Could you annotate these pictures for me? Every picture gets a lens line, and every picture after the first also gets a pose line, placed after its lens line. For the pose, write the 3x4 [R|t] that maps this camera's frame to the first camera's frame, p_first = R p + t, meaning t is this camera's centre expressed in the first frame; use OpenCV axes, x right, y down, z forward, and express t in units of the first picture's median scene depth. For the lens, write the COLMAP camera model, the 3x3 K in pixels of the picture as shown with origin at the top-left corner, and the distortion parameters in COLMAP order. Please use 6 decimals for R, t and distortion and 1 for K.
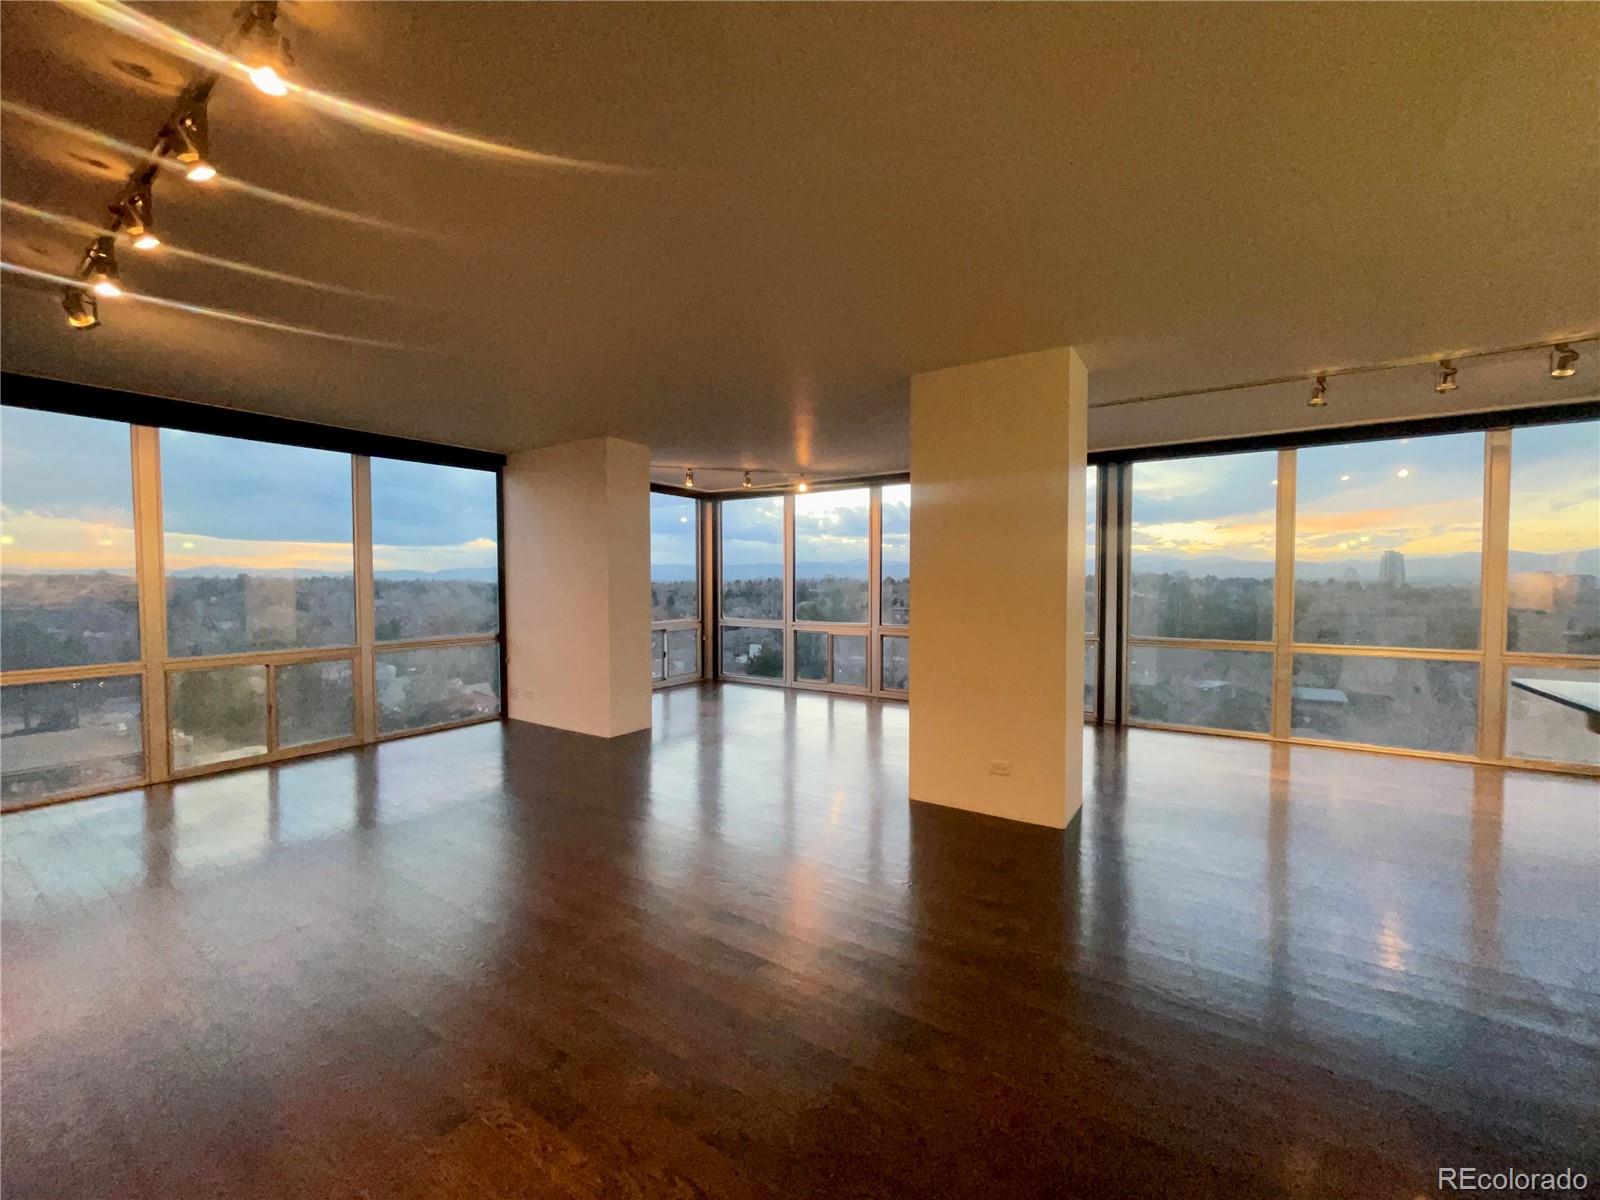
lens RADIAL K [[641.2, 0, 790.6], [0, 641.2, 602.1], [0, 0, 1]] dist [0.000526, -0.001165]
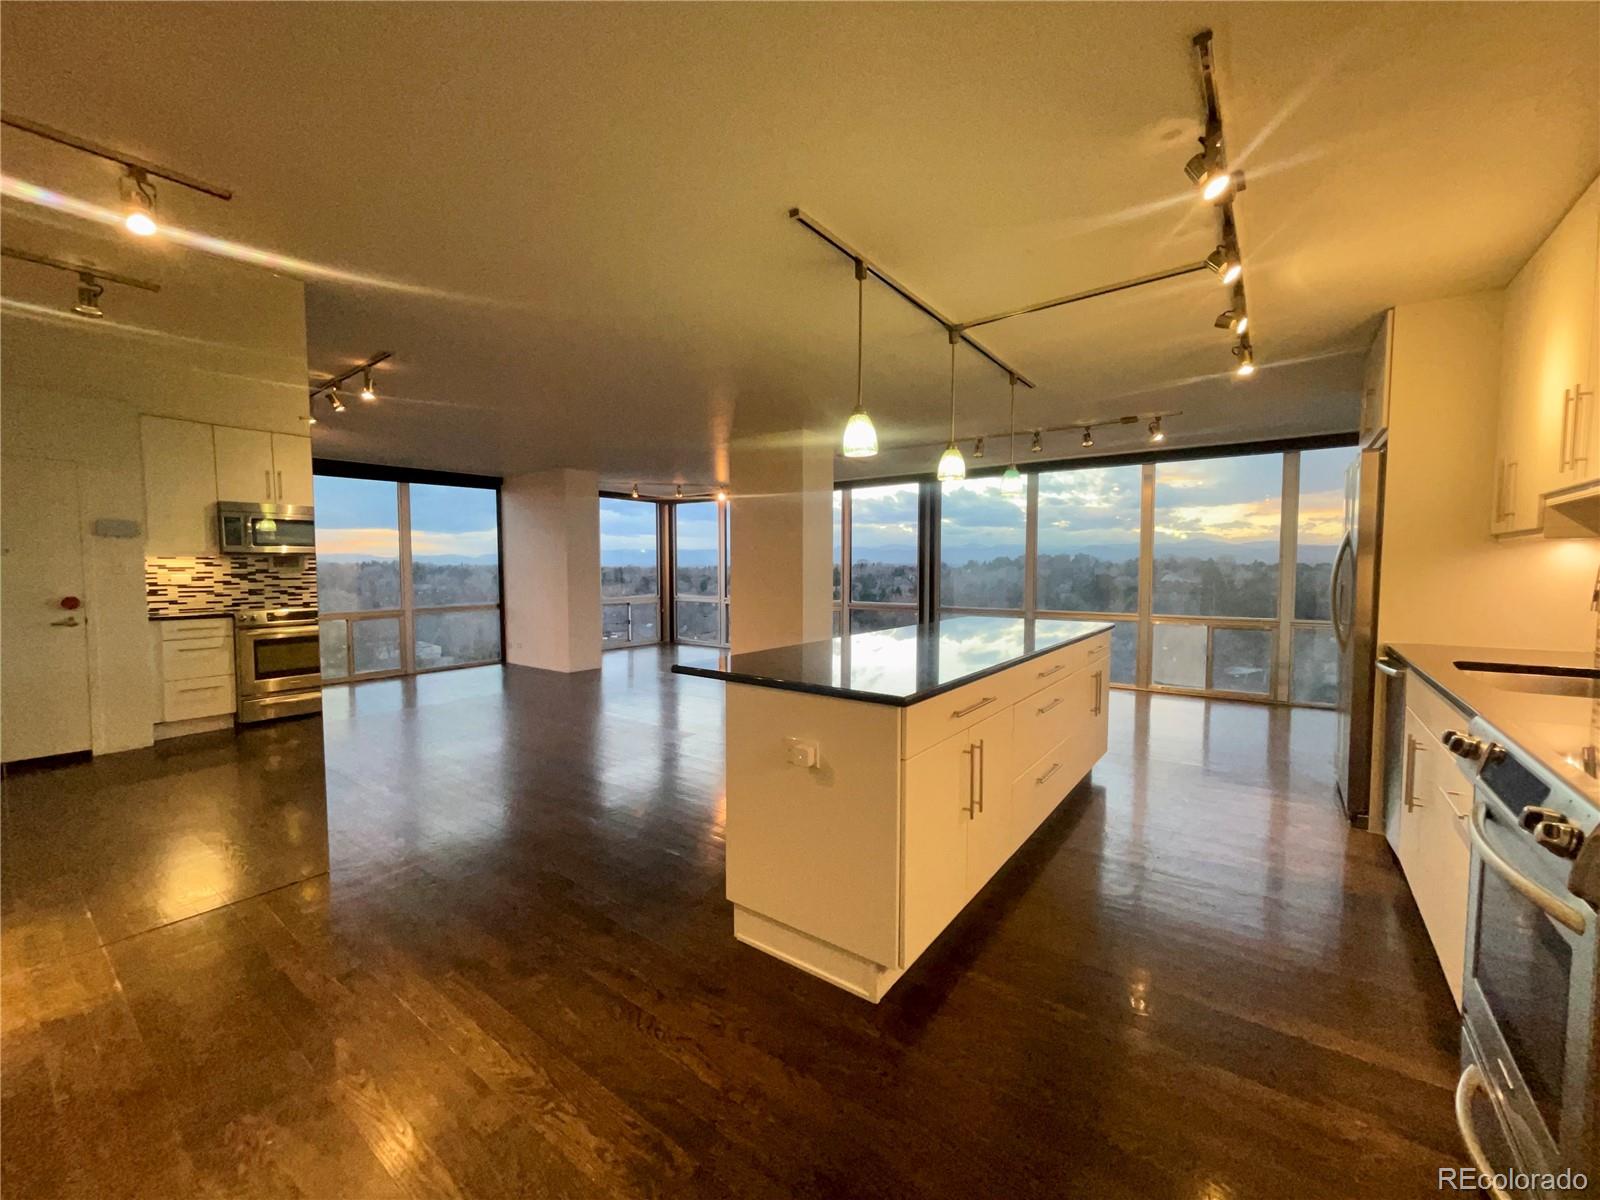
lens RADIAL K [[641.2, 0, 792.6], [0, 641.2, 600.6], [0, 0, 1]] dist [0.000526, -0.001165]
pose [[0.998705, 0.003708, -0.050746, 0.192534], [-0.002646, 0.999776, 0.020996, 0.008617], [0.050813, -0.020834, 0.998491, -0.278941]]
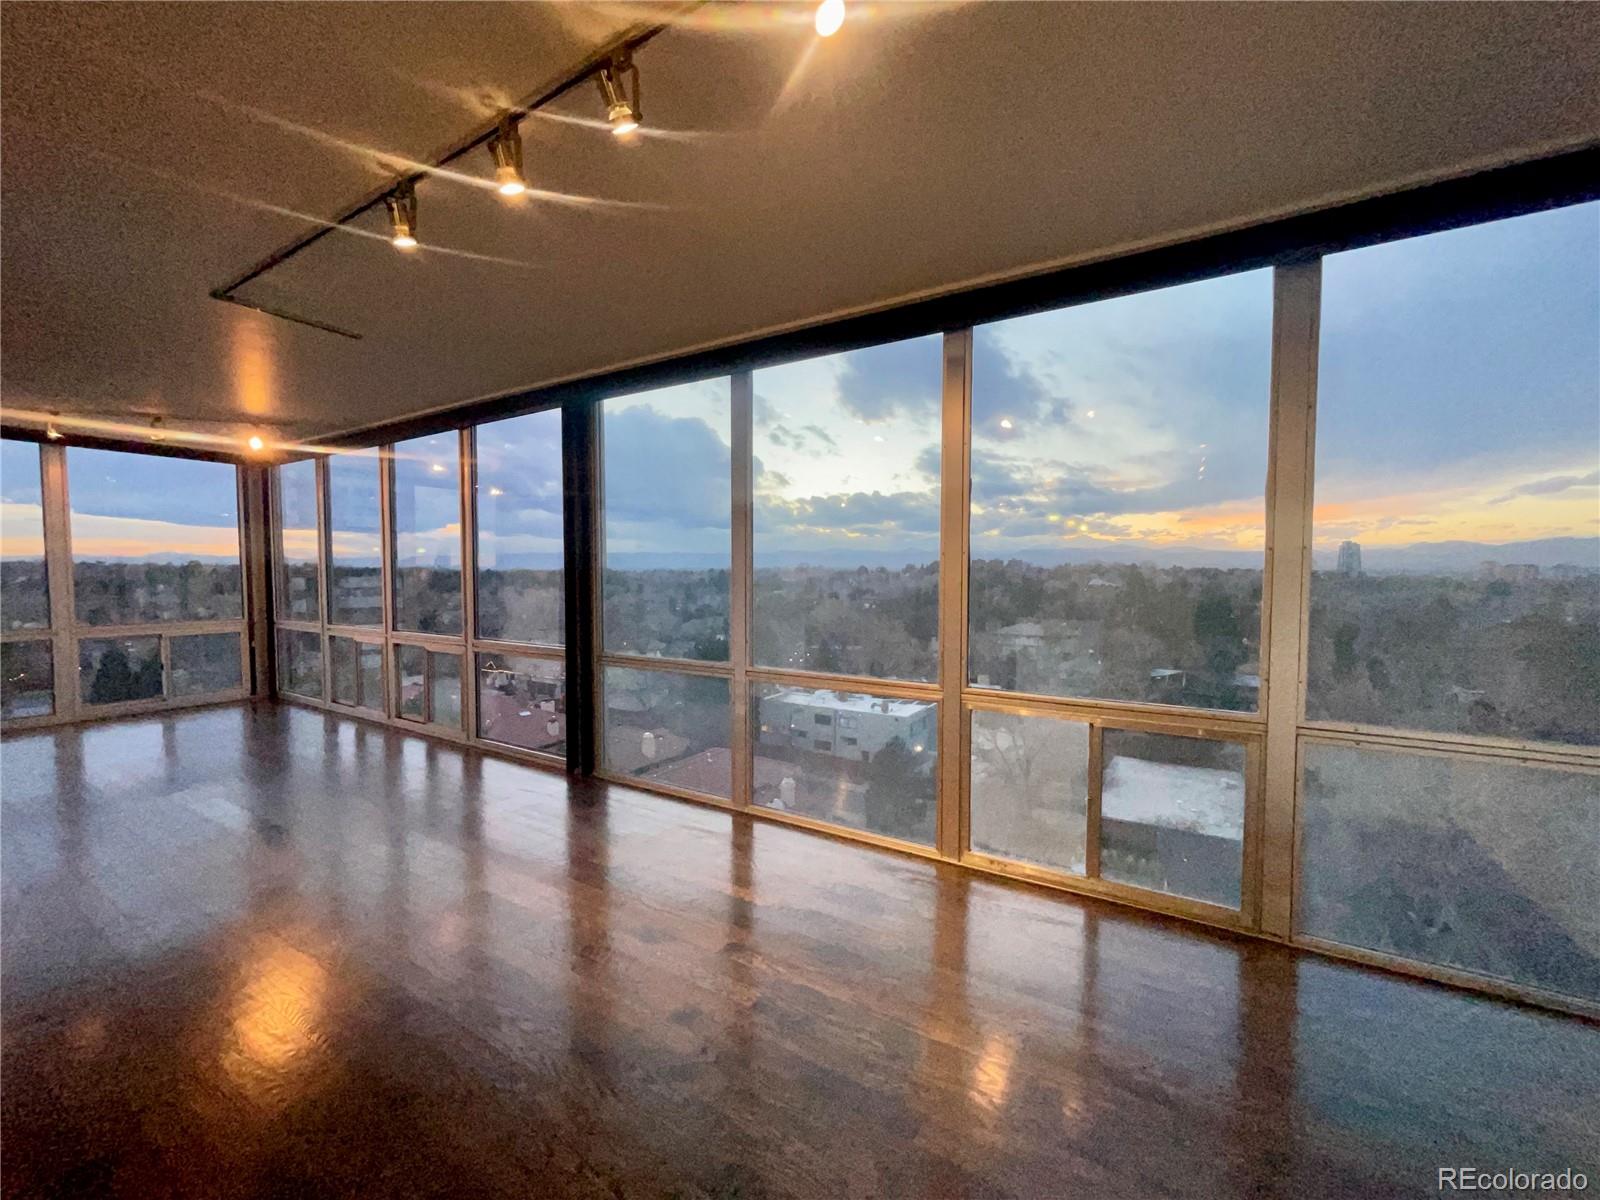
lens RADIAL K [[641.2, 0, 795.8], [0, 641.2, 600.8], [0, 0, 1]] dist [0.000526, -0.001165]
pose [[0.999152, 0.000714, 0.041161, 0.489795], [-0.001336, 0.999885, 0.015096, -0.008670], [-0.041146, -0.015139, 0.999038, 0.201554]]
